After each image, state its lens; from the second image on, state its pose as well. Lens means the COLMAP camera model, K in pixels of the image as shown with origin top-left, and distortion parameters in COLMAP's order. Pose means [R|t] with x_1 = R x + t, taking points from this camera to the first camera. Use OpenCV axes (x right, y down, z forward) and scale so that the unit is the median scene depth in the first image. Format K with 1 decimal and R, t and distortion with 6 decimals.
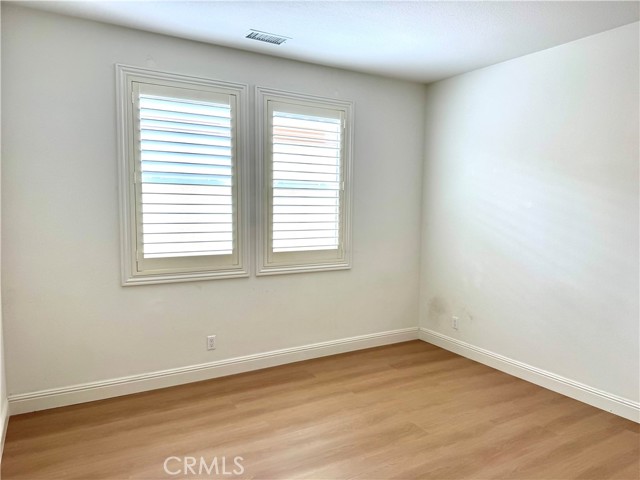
lens RADIAL K [[454.3, 0, 319.8], [0, 454.3, 241.9], [0, 0, 1]] dist [0.030930, -0.019272]
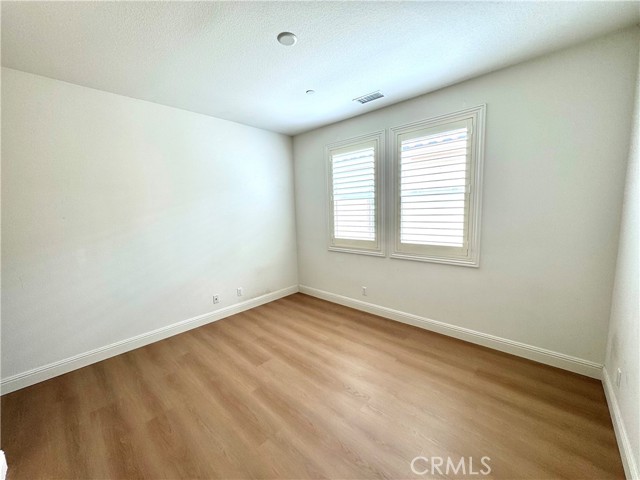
lens RADIAL K [[255.4, 0, 316.5], [0, 255.4, 241.7], [0, 0, 1]] dist [-0.003305, -0.000093]
pose [[0.280181, 0.090185, -0.955702, 0.596560], [-0.059661, 0.995288, 0.076430, -0.025614], [0.958092, 0.035604, 0.284241, 0.538884]]
